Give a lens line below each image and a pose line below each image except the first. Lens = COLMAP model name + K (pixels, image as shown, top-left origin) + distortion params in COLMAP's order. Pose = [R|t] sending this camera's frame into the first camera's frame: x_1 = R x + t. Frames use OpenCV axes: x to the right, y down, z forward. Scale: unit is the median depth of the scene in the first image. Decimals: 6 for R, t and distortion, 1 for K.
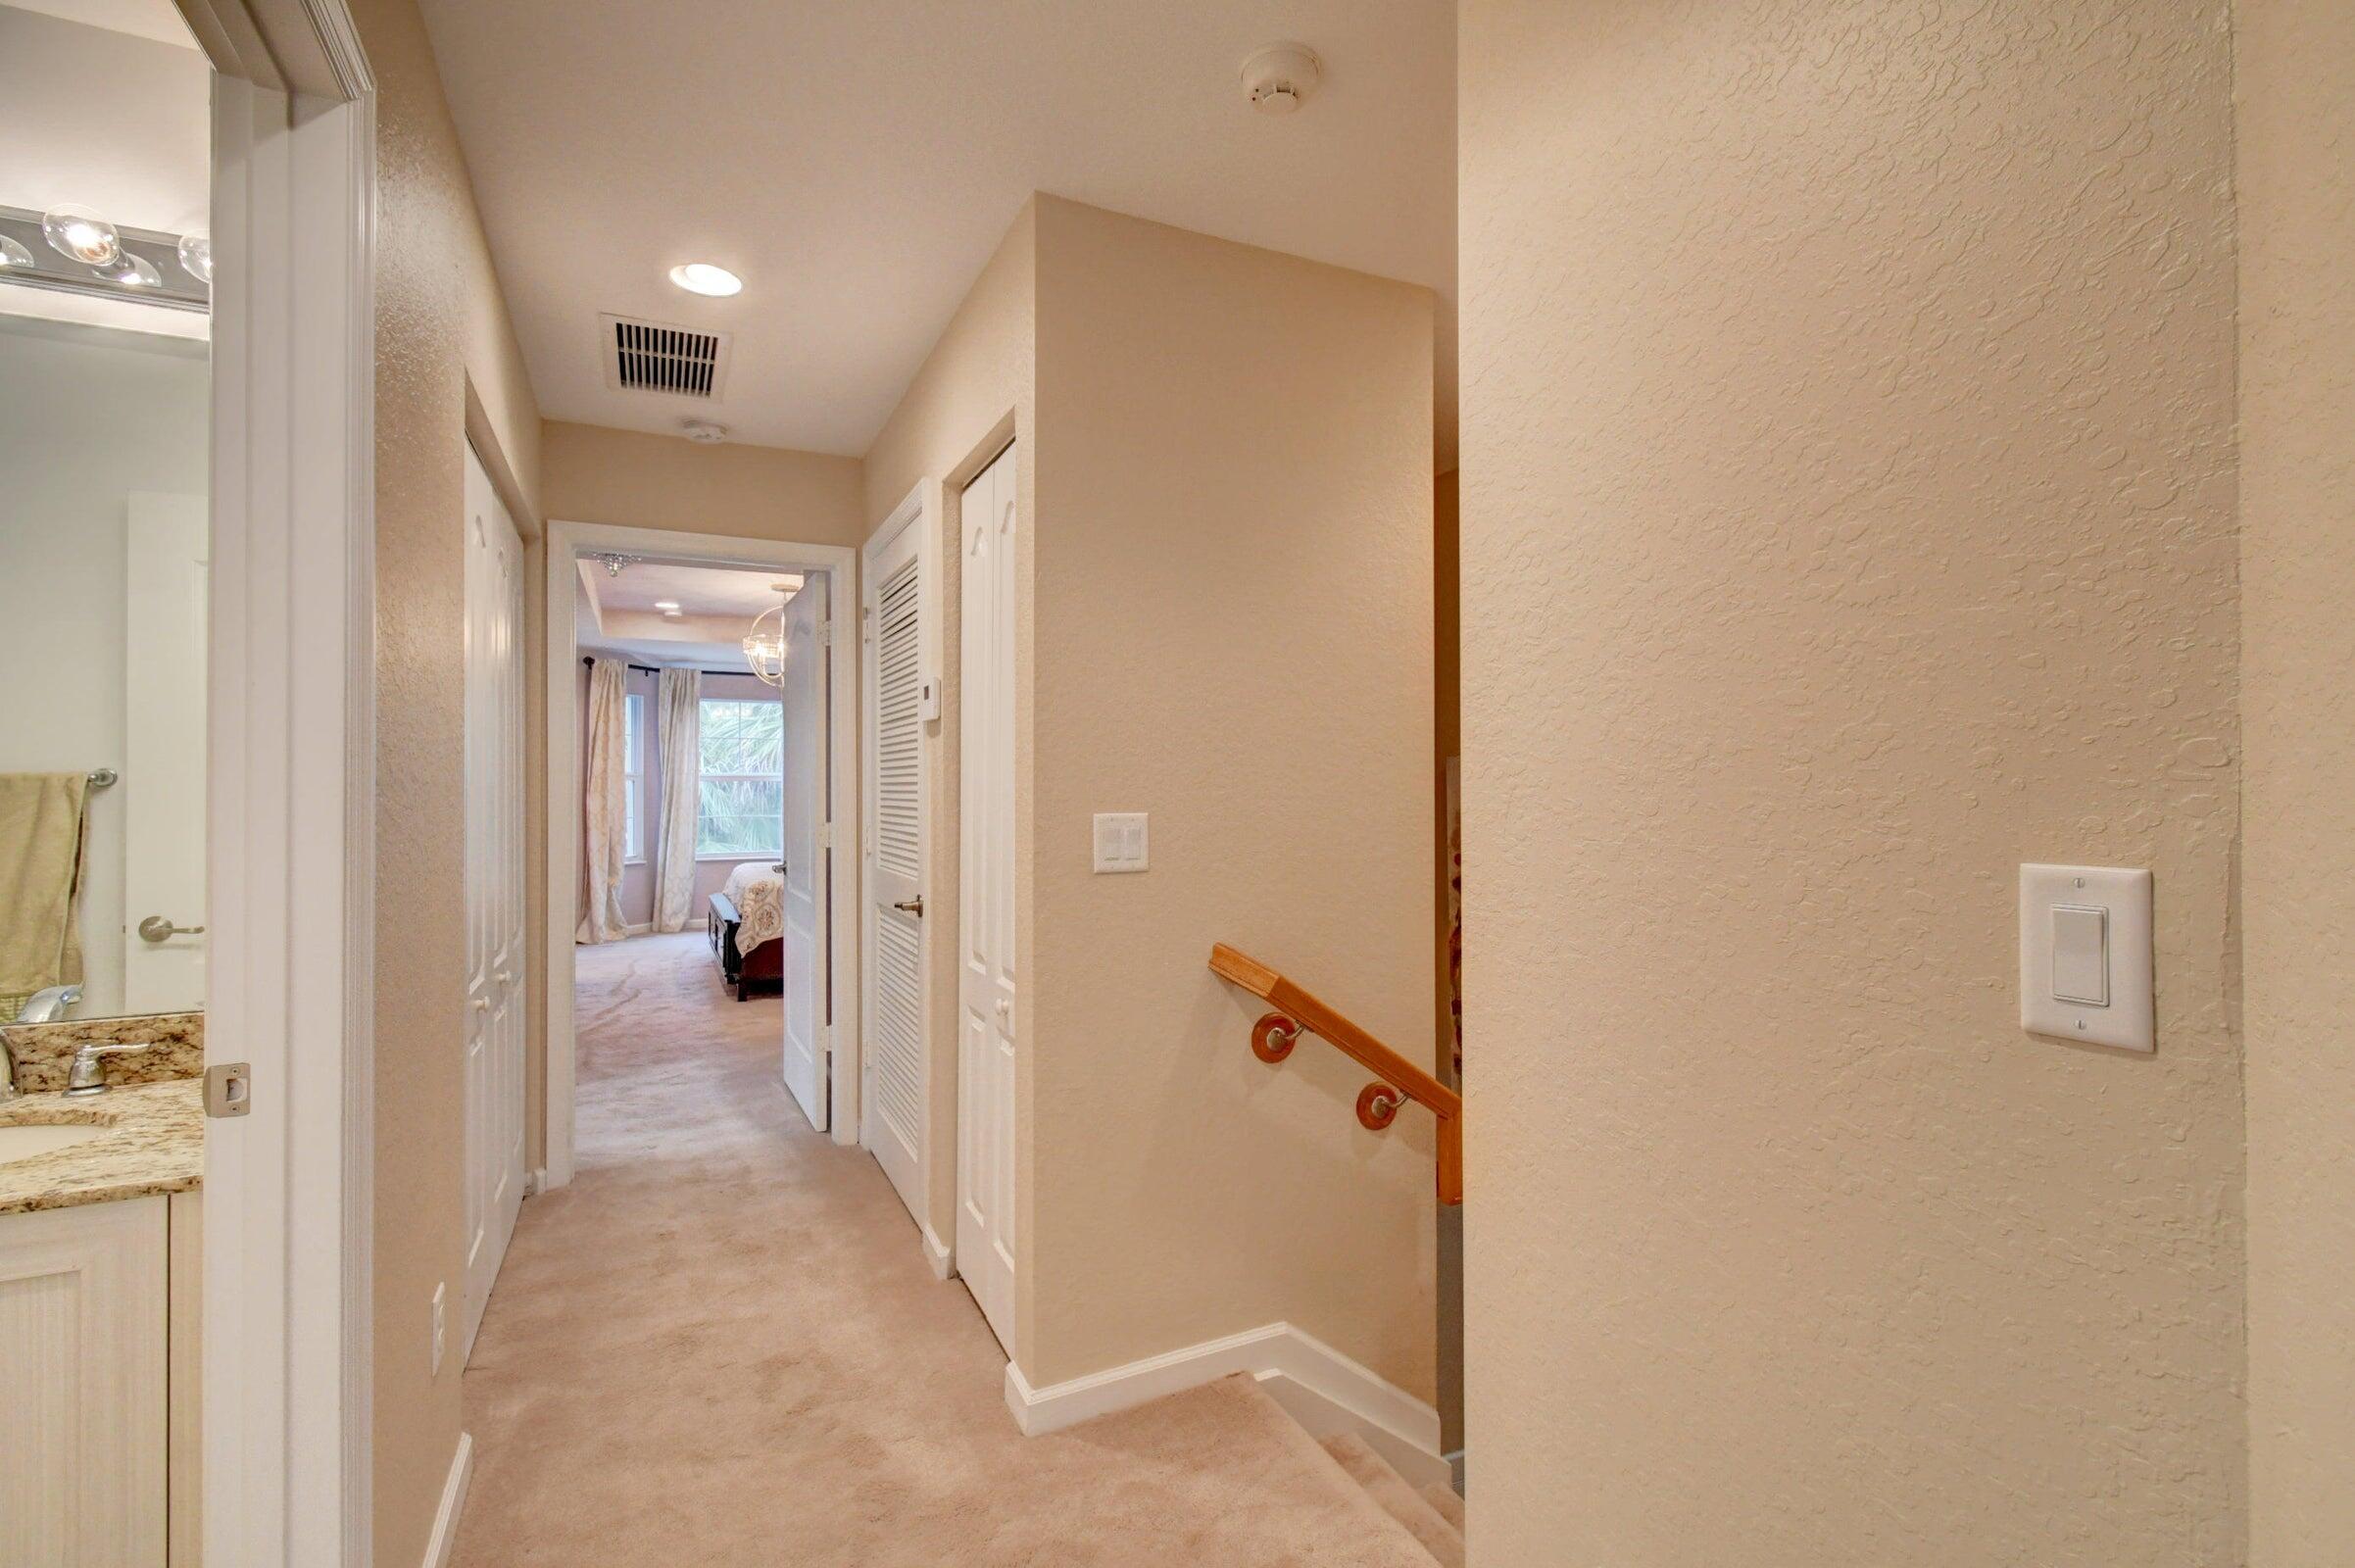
lens RADIAL K [[1069.4, 0, 1177.5], [0, 1069.4, 784.0], [0, 0, 1]] dist [-0.002126, -0.000544]
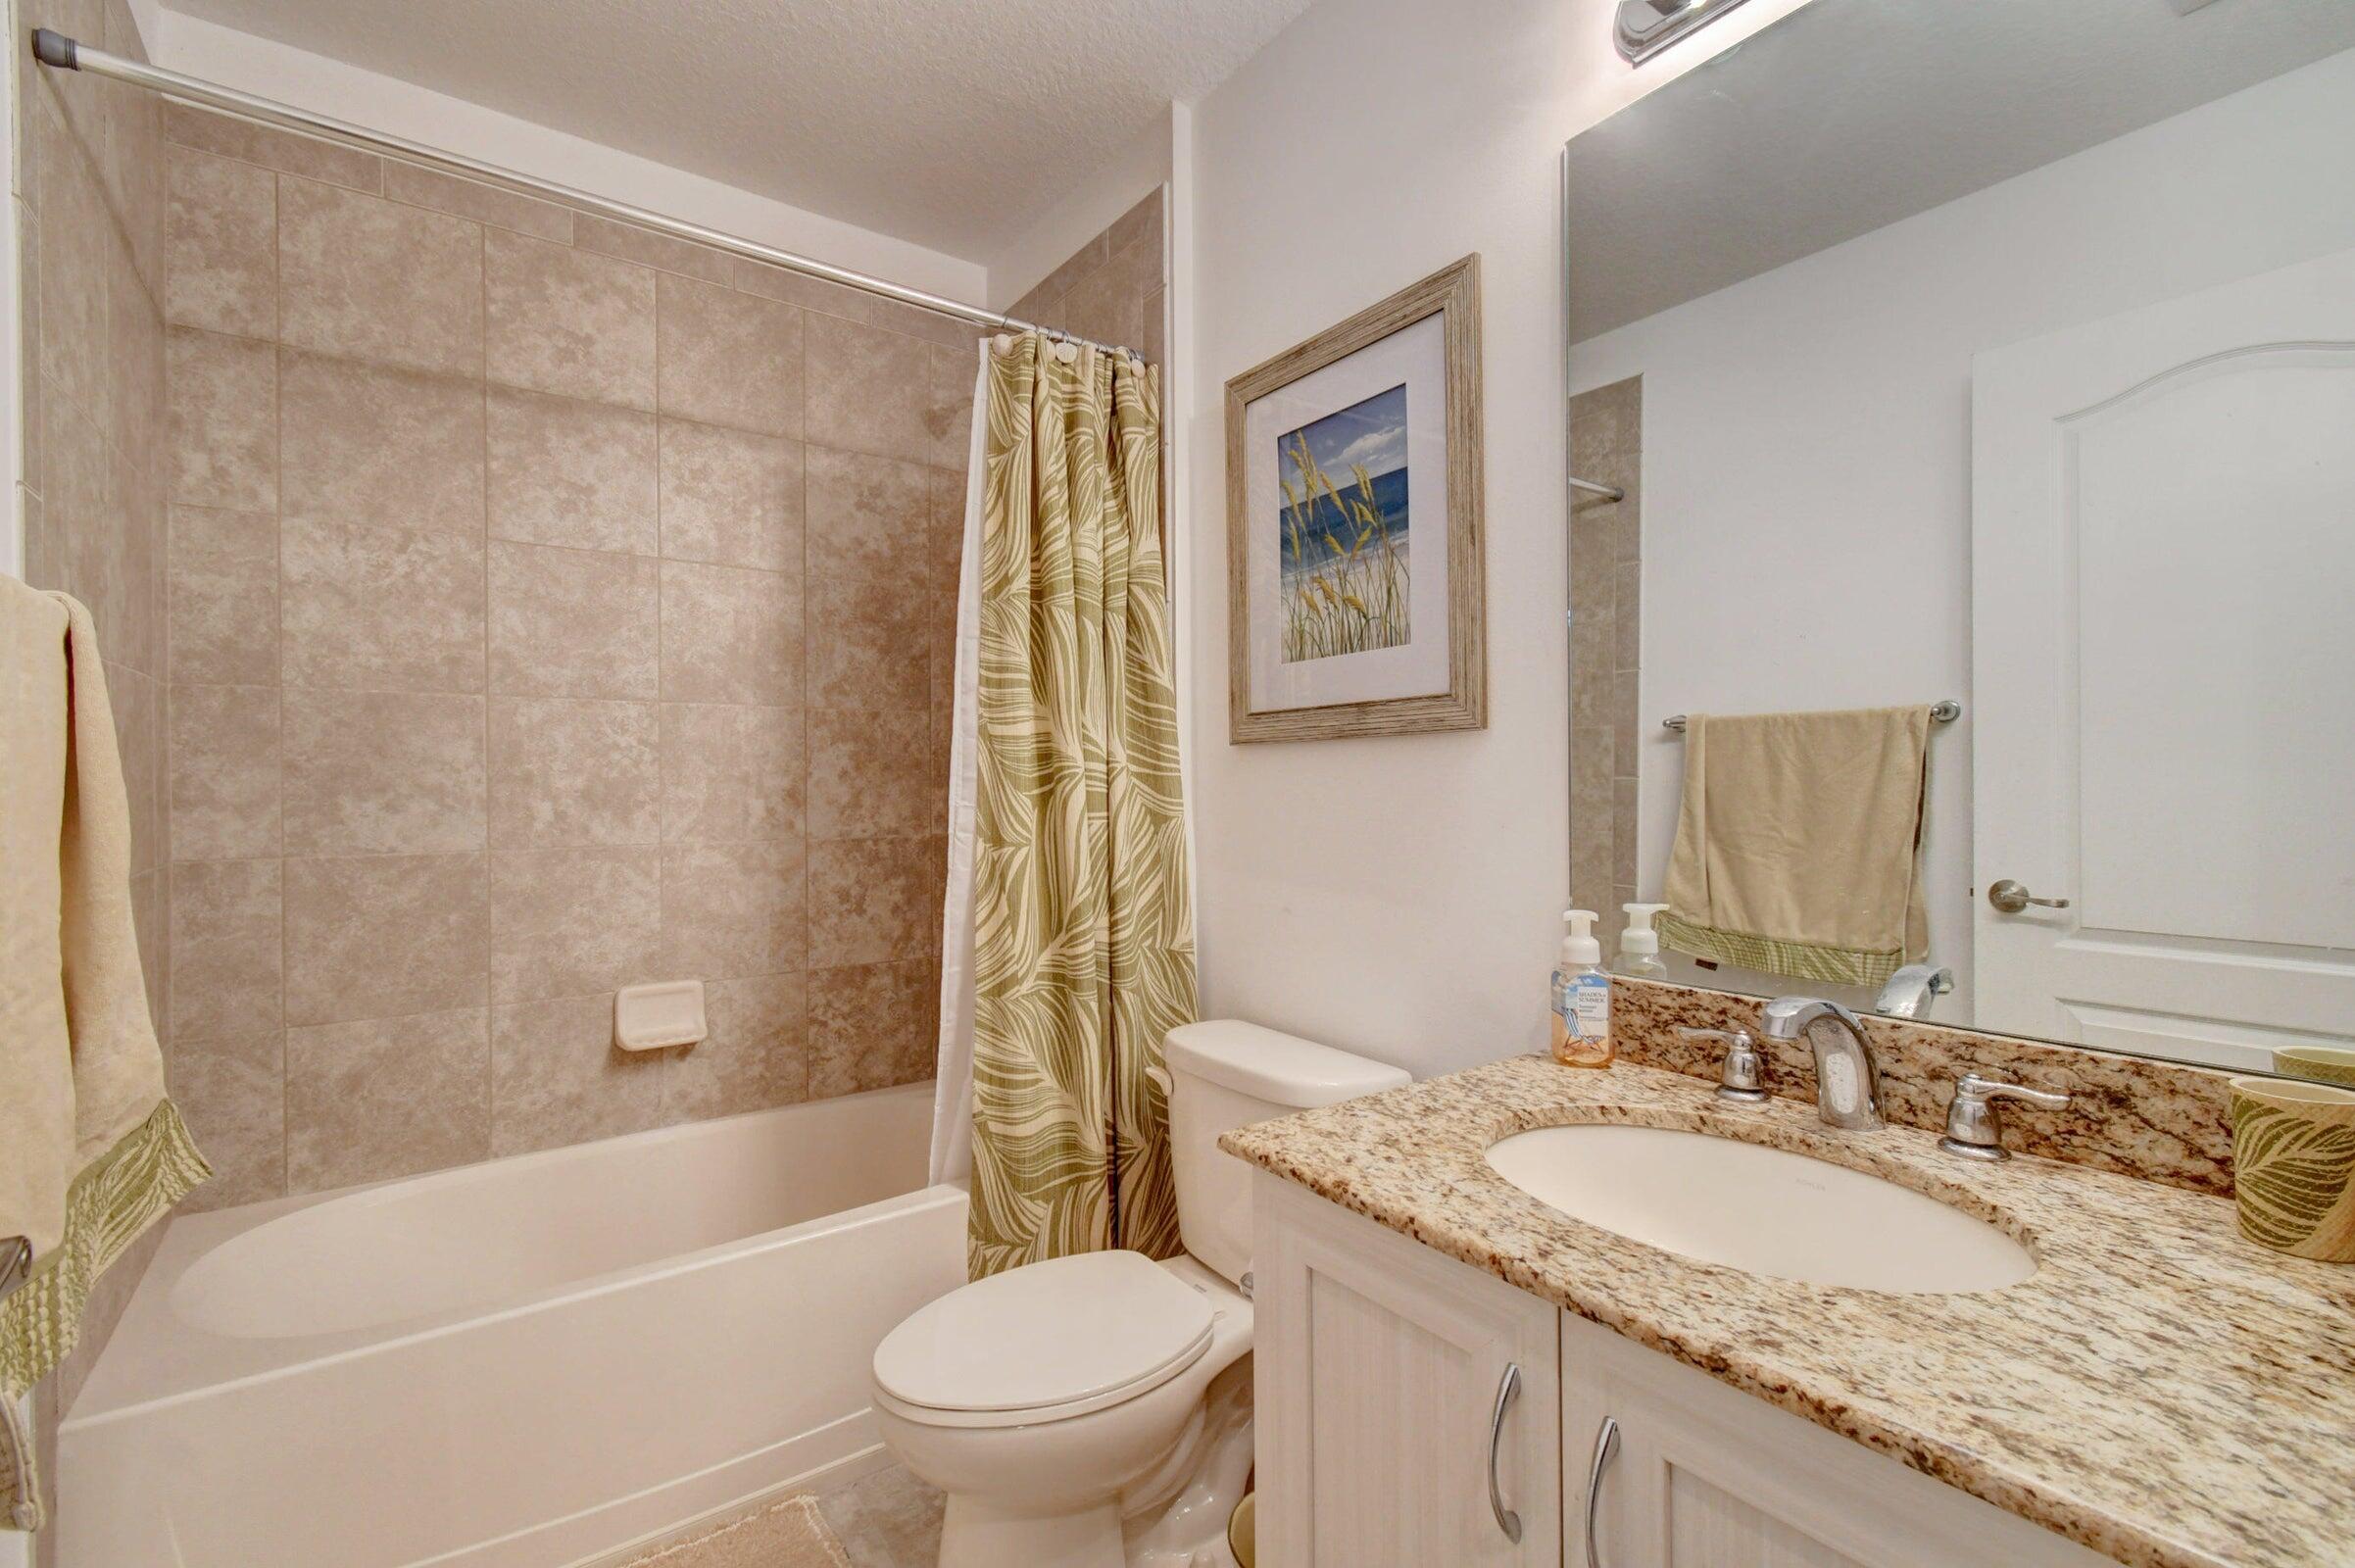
lens RADIAL K [[1041.9, 0, 1179.3], [0, 1041.9, 782.0], [0, 0, 1]] dist [0.002727, -0.001371]
pose [[0.167446, 0.002401, -0.985878, -0.487992], [0.012418, 0.999913, 0.004545, 0.065616], [0.985803, -0.013004, 0.167402, 0.433900]]
